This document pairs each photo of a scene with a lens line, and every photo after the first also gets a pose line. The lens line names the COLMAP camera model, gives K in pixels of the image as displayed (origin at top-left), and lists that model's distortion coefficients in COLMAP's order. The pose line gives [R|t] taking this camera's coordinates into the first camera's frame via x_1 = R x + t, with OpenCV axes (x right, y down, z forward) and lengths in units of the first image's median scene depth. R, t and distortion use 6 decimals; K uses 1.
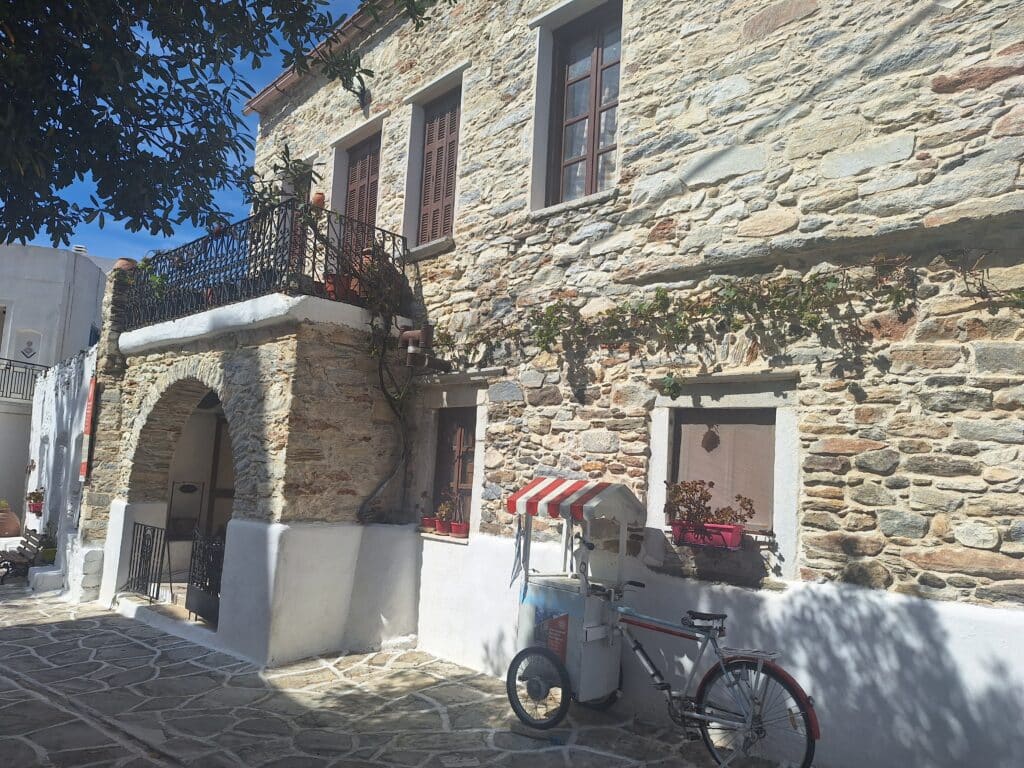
lens RADIAL K [[683.8, 0, 512.0], [0, 683.8, 384.0], [0, 0, 1]] dist [0.083362, -0.092019]
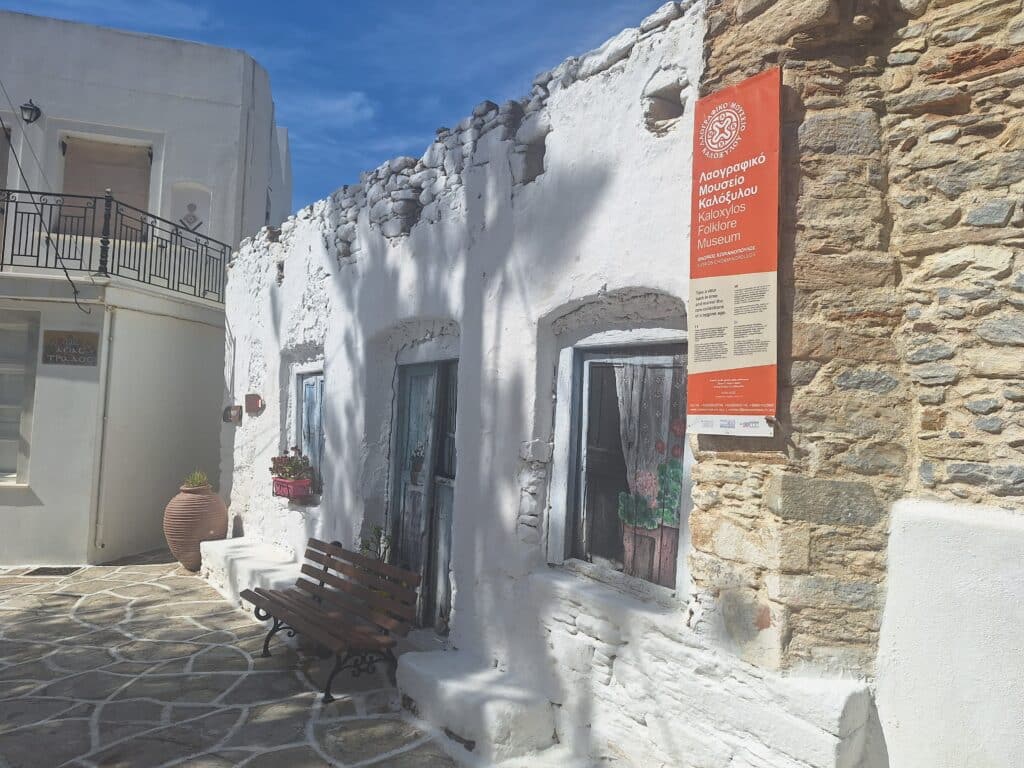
lens RADIAL K [[683.8, 0, 512.0], [0, 683.8, 384.0], [0, 0, 1]] dist [0.083362, -0.092019]
pose [[0.999033, -0.007035, -0.043401, -0.681831], [0.010113, 0.997415, 0.071134, 0.095495], [0.042788, -0.071504, 0.996522, 0.697113]]
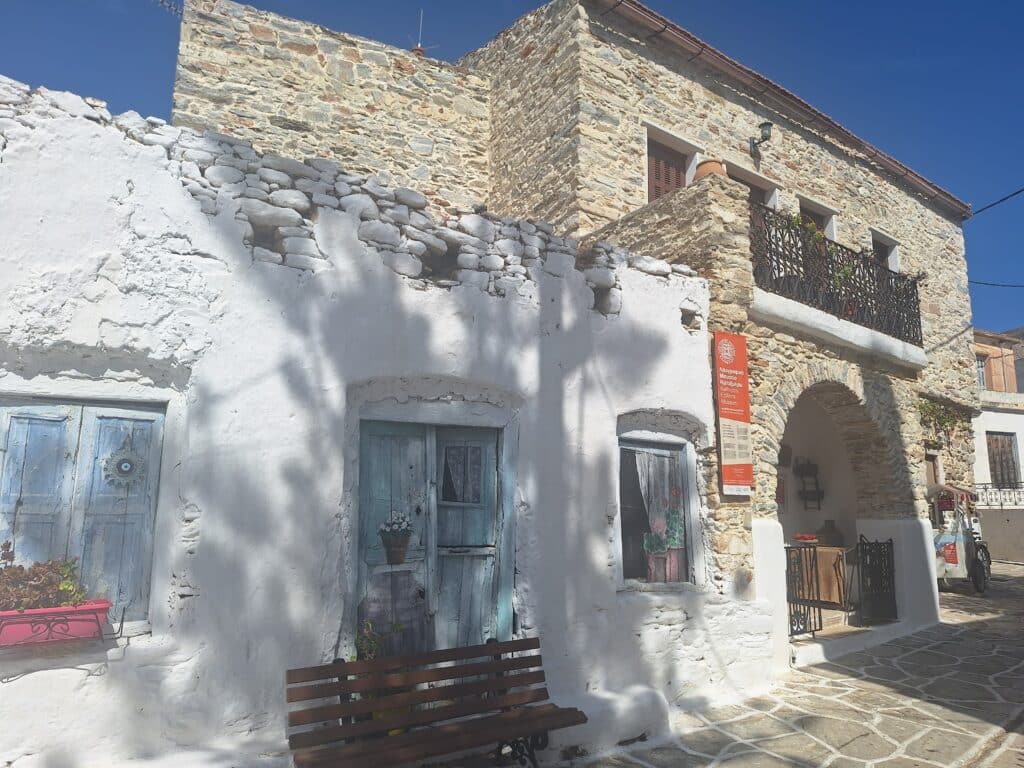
lens RADIAL K [[683.8, 0, 512.0], [0, 683.8, 384.0], [0, 0, 1]] dist [0.083362, -0.092019]
pose [[0.146210, 0.133998, 0.980136, -1.245640], [-0.126447, 0.985188, -0.115826, 0.136872], [-0.981139, -0.107001, 0.160988, 1.089777]]
